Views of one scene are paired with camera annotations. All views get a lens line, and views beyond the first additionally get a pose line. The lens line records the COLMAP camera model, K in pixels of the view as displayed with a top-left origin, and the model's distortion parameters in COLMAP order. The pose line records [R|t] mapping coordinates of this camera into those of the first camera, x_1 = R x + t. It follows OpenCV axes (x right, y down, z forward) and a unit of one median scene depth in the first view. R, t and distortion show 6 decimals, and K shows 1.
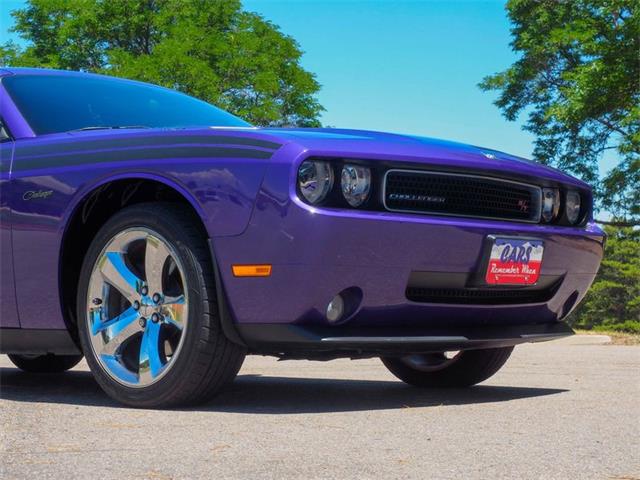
lens RADIAL K [[1276.5, 0, 320.0], [0, 1276.5, 240.0], [0, 0, 1]] dist [-0.009692, -0.062695]
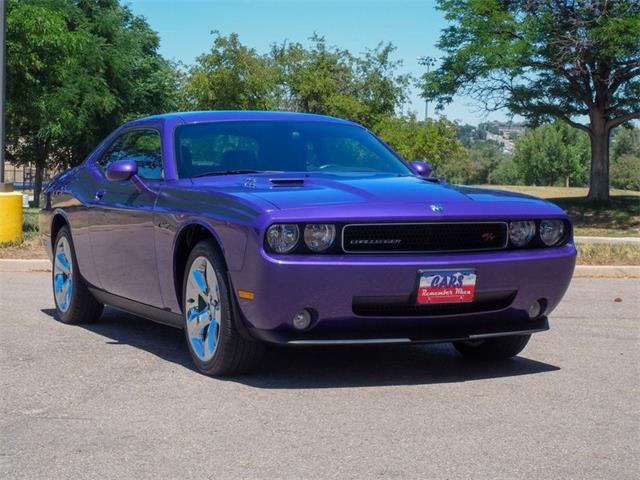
lens RADIAL K [[1310.9, 0, 320.0], [0, 1310.9, 240.0], [0, 0, 1]] dist [0.009718, -0.203990]
pose [[0.924489, 0.018774, -0.380747, 0.568331], [0.018736, 0.995342, 0.094571, -0.171800], [0.380749, -0.094563, 0.919830, -0.366527]]
